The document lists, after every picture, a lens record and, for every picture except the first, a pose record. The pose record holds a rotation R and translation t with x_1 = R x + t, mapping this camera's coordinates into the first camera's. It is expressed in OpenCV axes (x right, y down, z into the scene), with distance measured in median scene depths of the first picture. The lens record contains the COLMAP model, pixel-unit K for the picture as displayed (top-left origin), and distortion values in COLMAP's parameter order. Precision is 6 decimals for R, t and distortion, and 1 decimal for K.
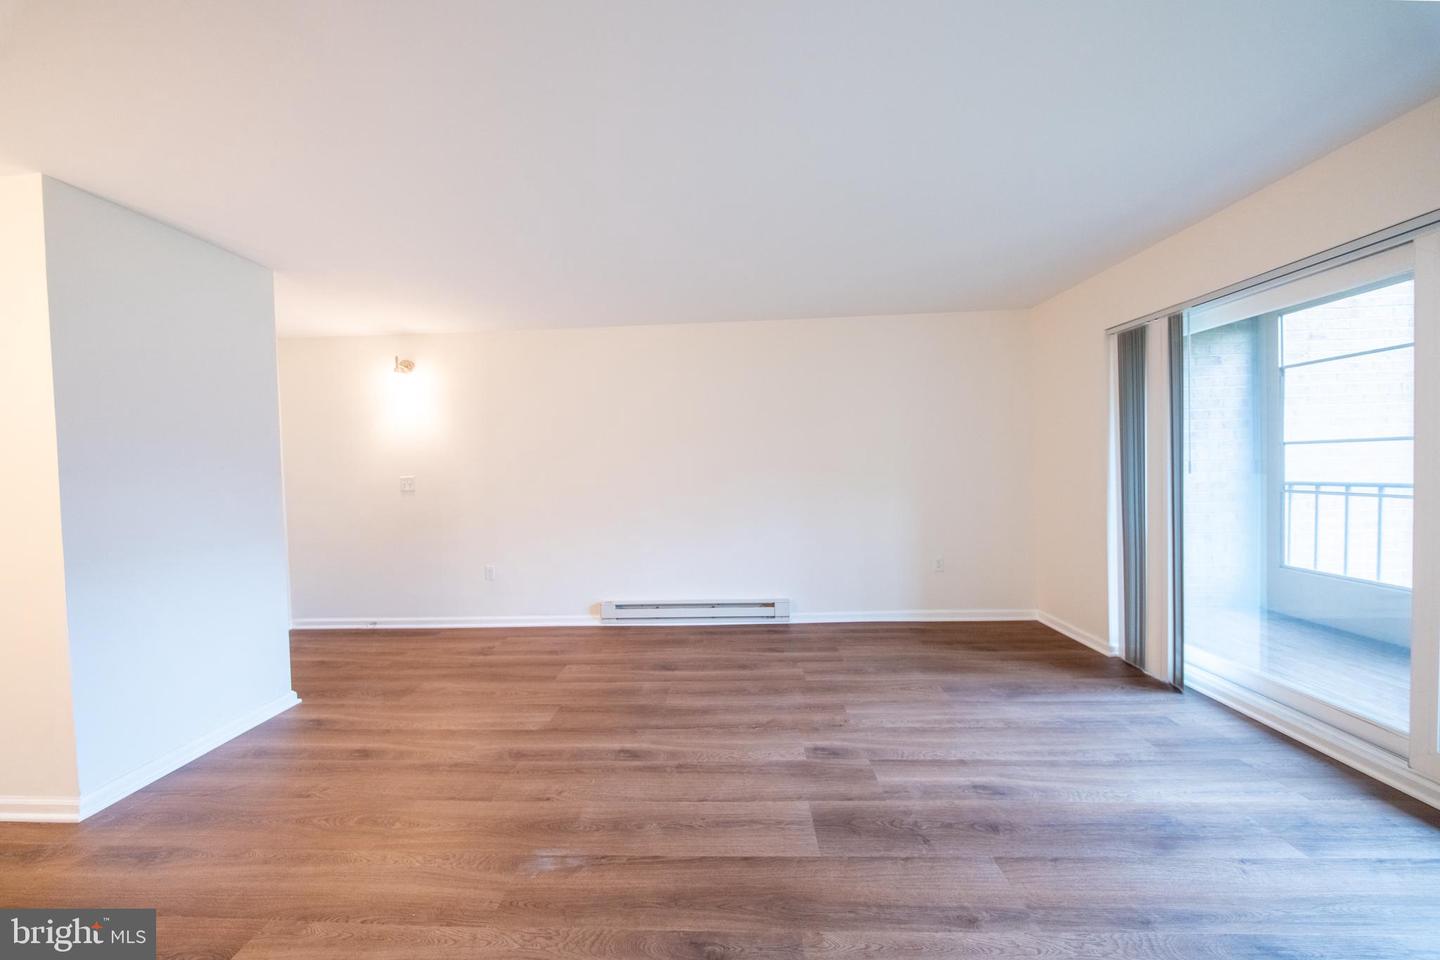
lens RADIAL K [[444.2, 0, 722.7], [0, 444.2, 462.3], [0, 0, 1]] dist [-0.006255, 0.000044]
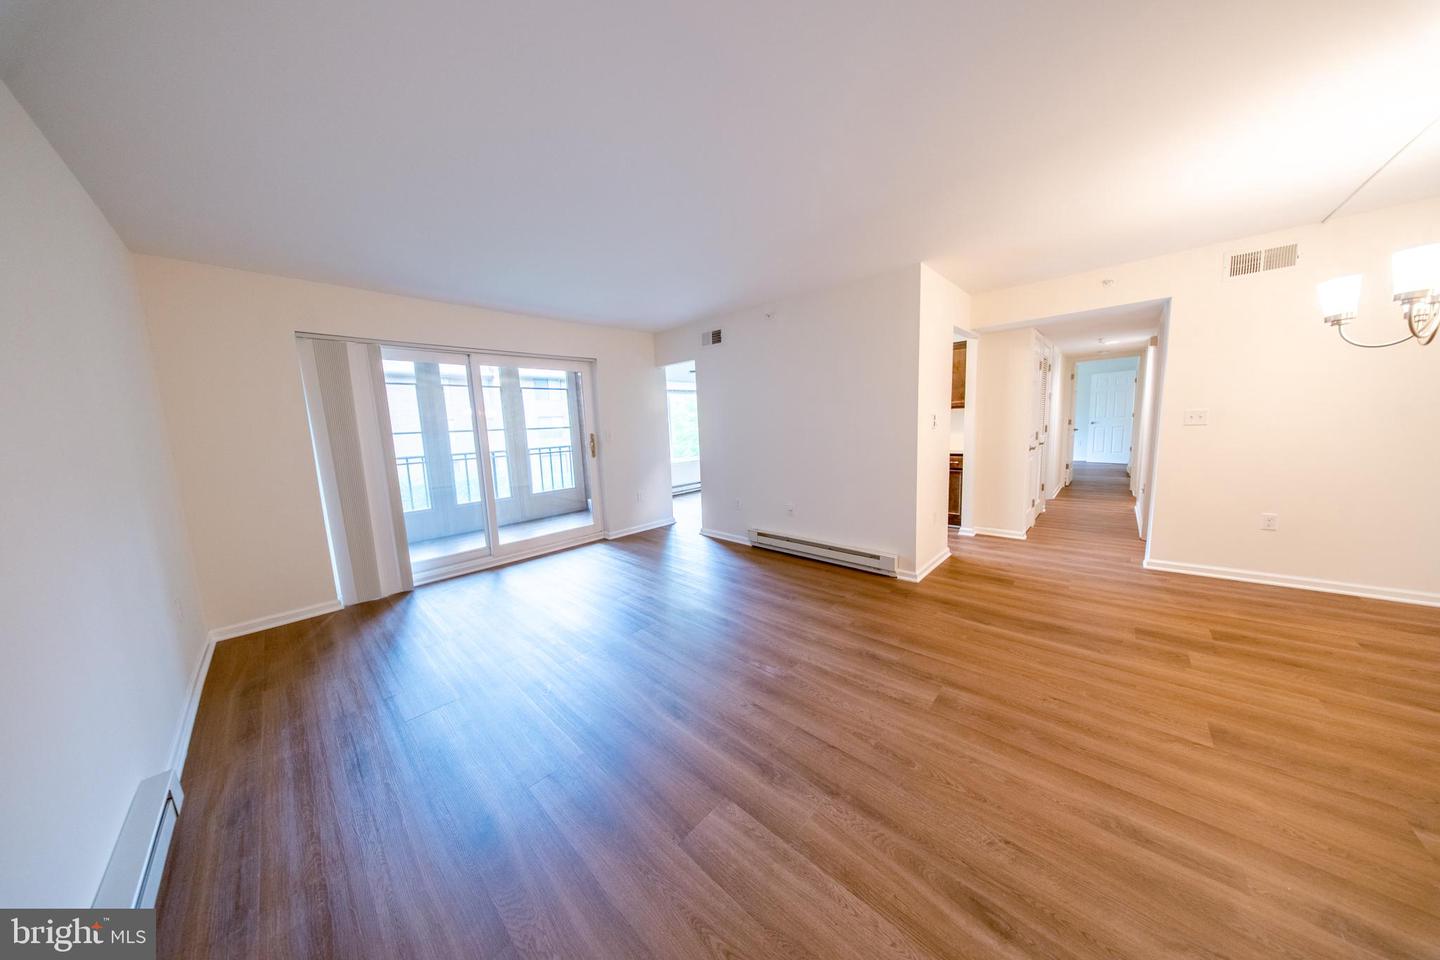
lens RADIAL K [[419.8, 0, 719.5], [0, 419.8, 477.3], [0, 0, 1]] dist [0.000312, -0.000964]
pose [[-0.755705, -0.024528, 0.654453, -0.797960], [0.059843, 0.992532, 0.106300, 0.020595], [-0.652172, 0.119496, -0.748593, 1.395868]]
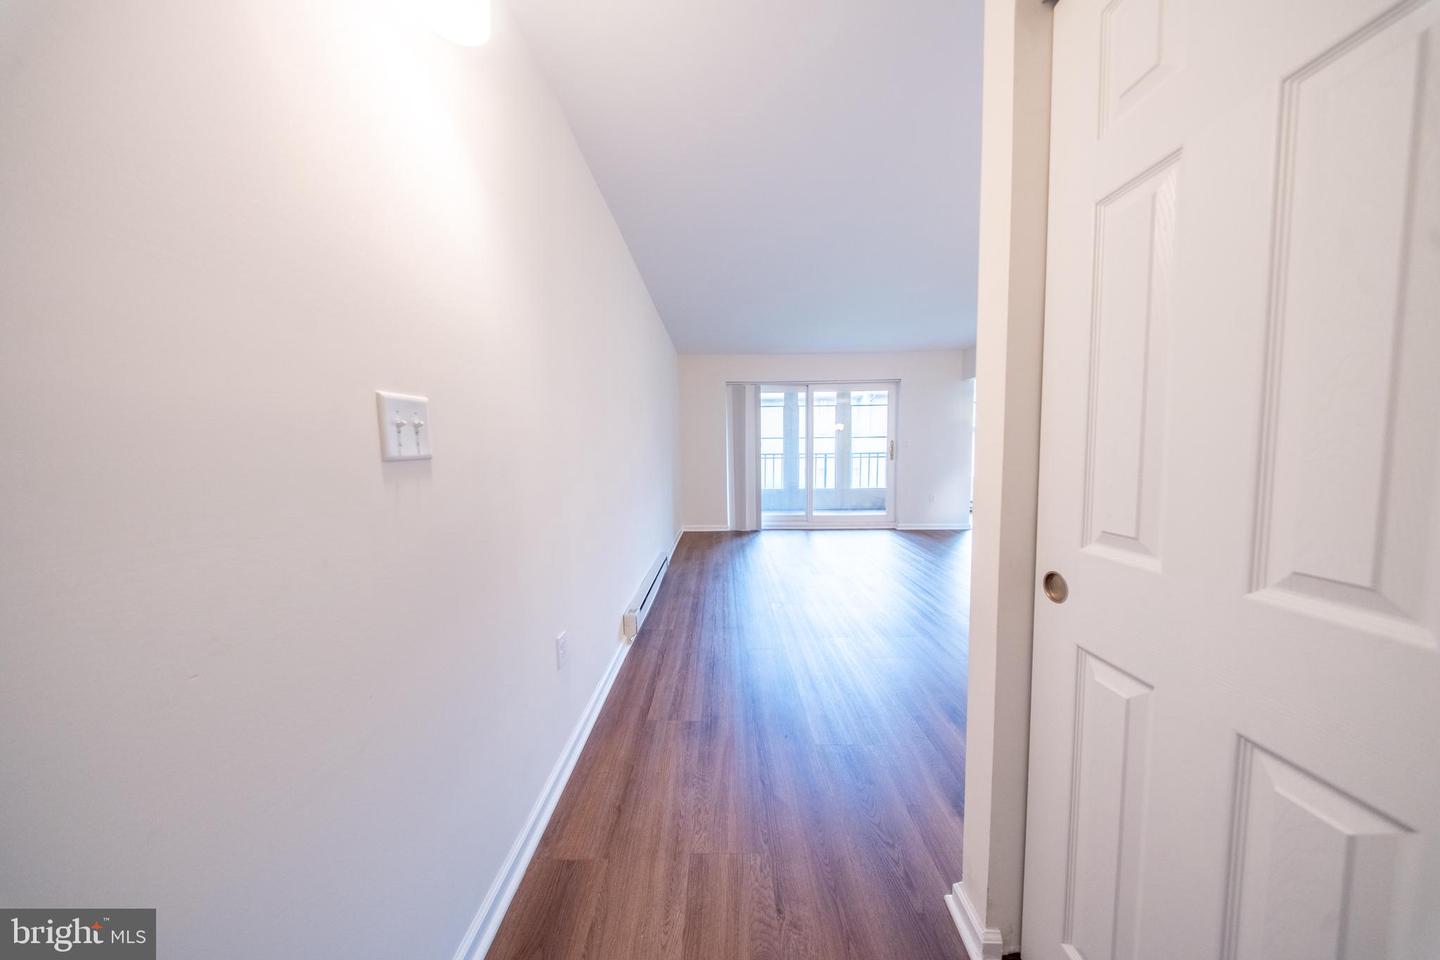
lens RADIAL K [[419.8, 0, 719.5], [0, 419.8, 477.3], [0, 0, 1]] dist [0.000312, -0.000964]
pose [[-0.035569, -0.038335, 0.998632, -1.476559], [0.007878, 0.999222, 0.038638, 0.106822], [-0.999336, 0.009242, -0.035239, 1.362733]]
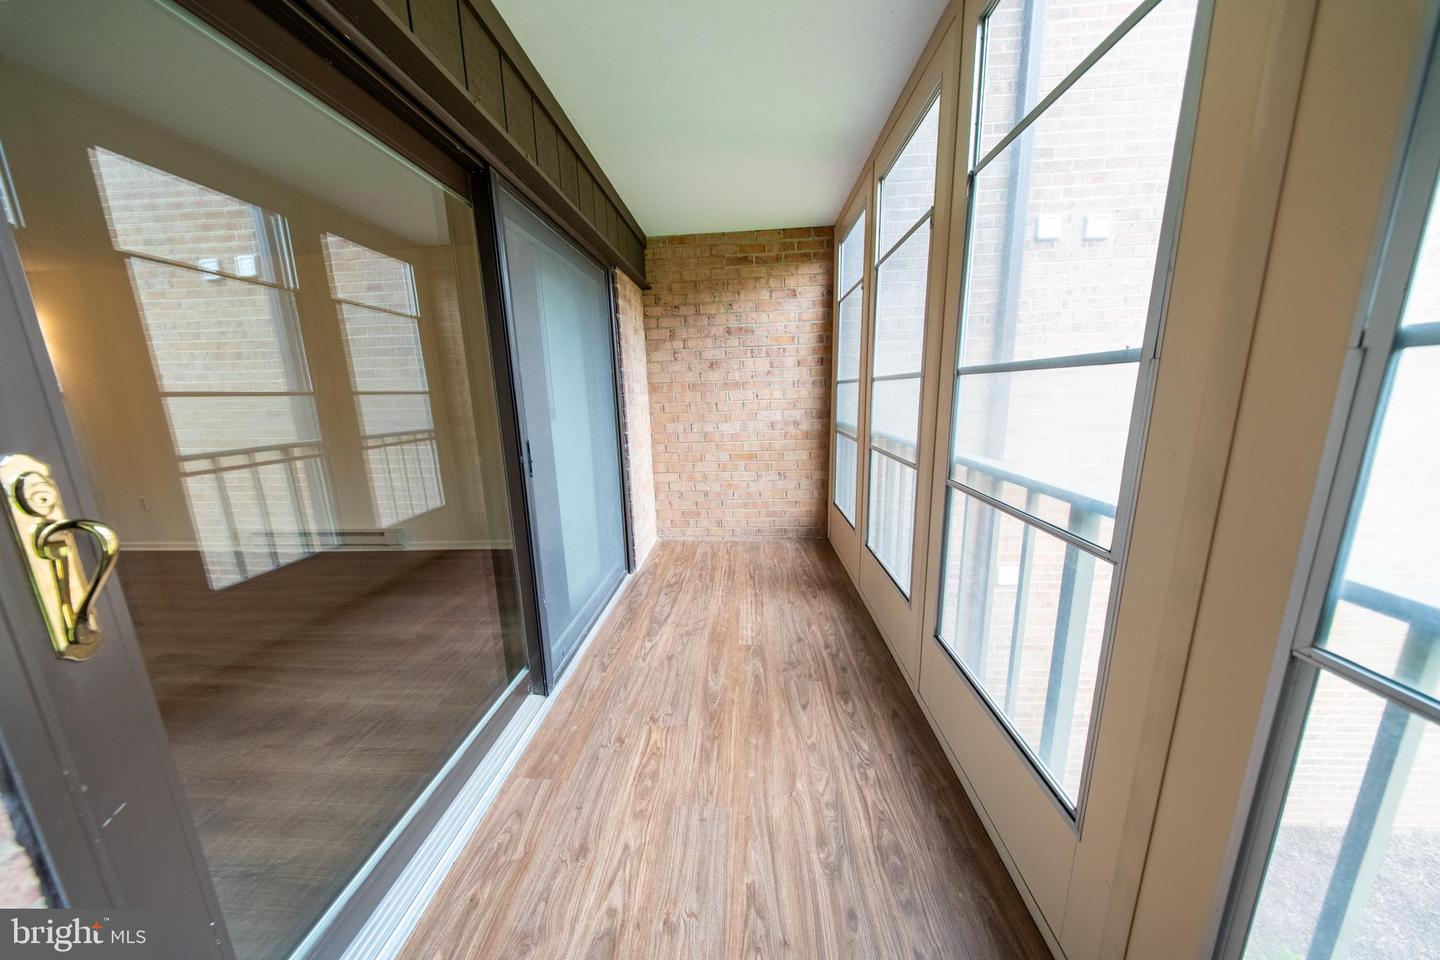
lens RADIAL K [[424.5, 0, 723.0], [0, 424.5, 474.8], [0, 0, 1]] dist [-0.005798, -0.000002]
pose [[0.999763, -0.000955, -0.021731, 1.481203], [0.004876, 0.983454, 0.181093, -0.014770], [0.021199, -0.181156, 0.983226, 0.020087]]
